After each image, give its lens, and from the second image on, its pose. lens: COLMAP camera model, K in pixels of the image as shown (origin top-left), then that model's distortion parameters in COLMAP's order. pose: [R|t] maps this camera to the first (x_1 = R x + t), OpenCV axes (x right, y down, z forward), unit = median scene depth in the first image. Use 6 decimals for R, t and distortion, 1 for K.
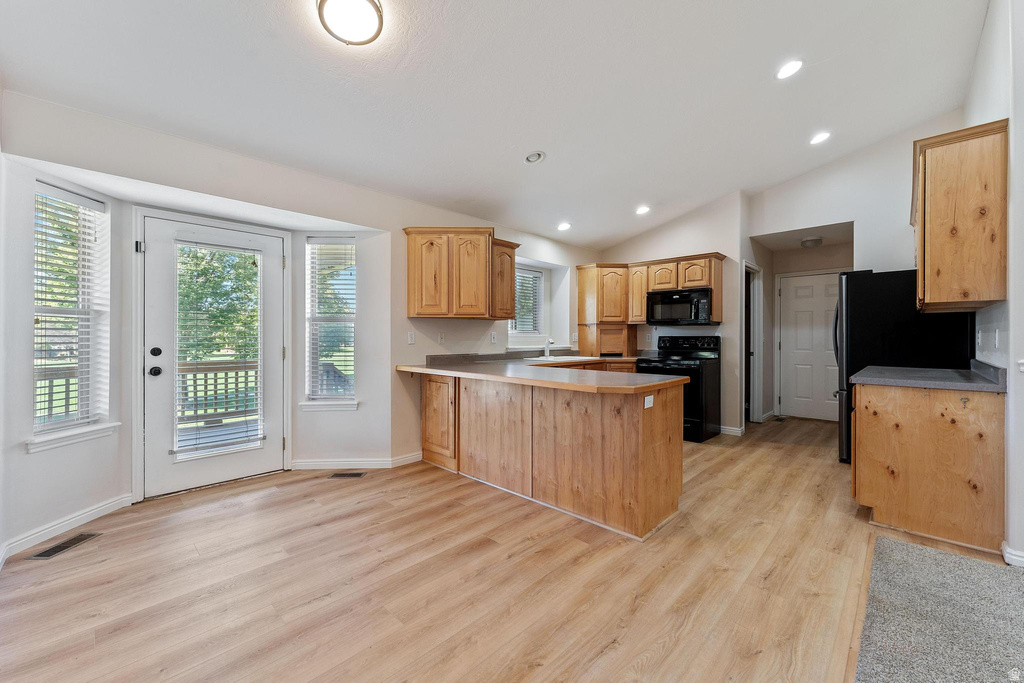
lens RADIAL K [[413.0, 0, 506.6], [0, 413.0, 337.7], [0, 0, 1]] dist [0.000915, -0.000001]
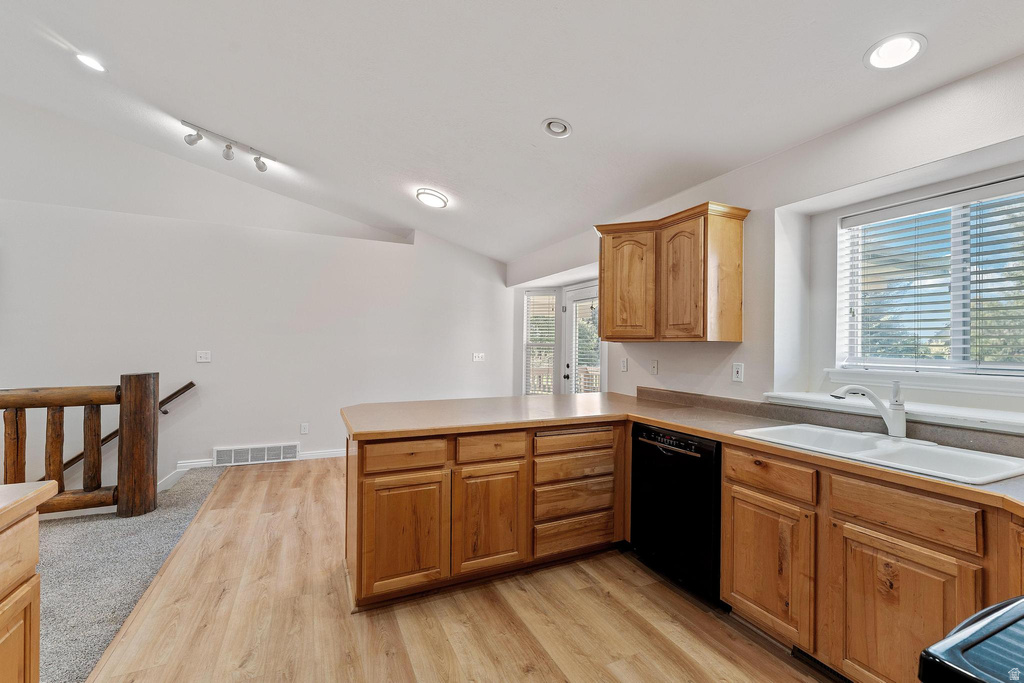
lens RADIAL K [[429.2, 0, 512.0], [0, 429.2, 341.5], [0, 0, 1]] dist [0.000500, 0.000007]
pose [[-0.353518, -0.017012, -0.935273, 0.814564], [-0.018061, 0.999772, -0.011359, -0.038508], [0.935253, 0.012876, -0.353745, 1.199907]]
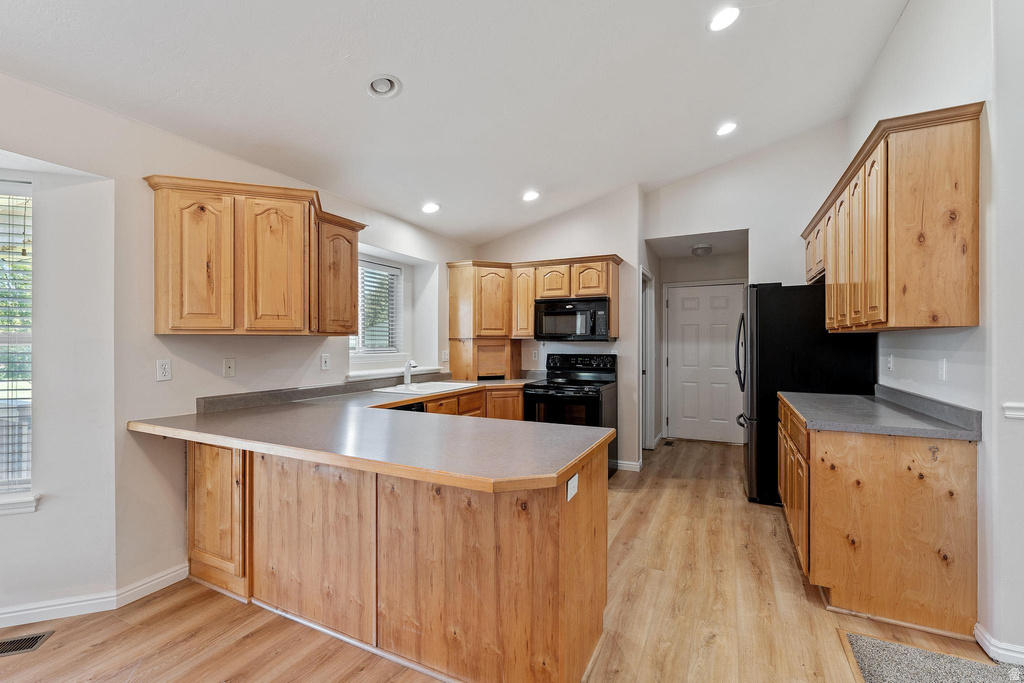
lens RADIAL K [[447.7, 0, 509.5], [0, 447.7, 343.3], [0, 0, 1]] dist [-0.001867, -0.000472]
pose [[0.951779, -0.002431, 0.306774, 0.039599], [0.002785, 0.999996, -0.000716, -0.037781], [-0.306771, 0.001536, 0.951782, 0.281768]]
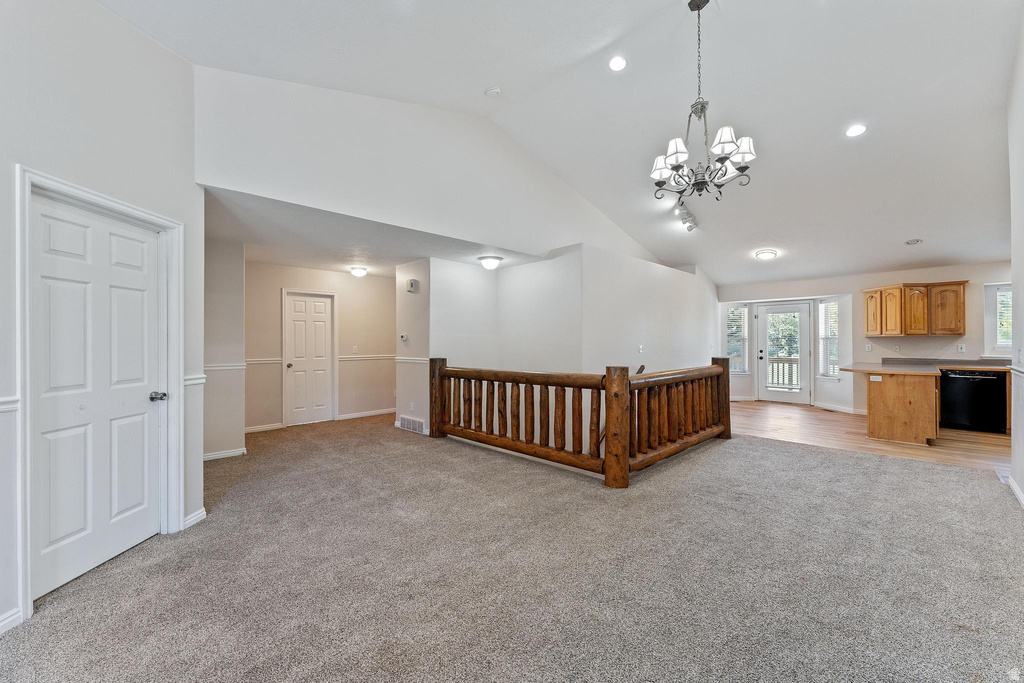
lens RADIAL K [[413.0, 0, 506.6], [0, 413.0, 337.7], [0, 0, 1]] dist [0.000915, -0.000001]
pose [[-0.030576, -0.006134, -0.999514, 1.804747], [0.007917, 0.999948, -0.006379, -0.049313], [0.999501, -0.008108, -0.030526, -0.607035]]
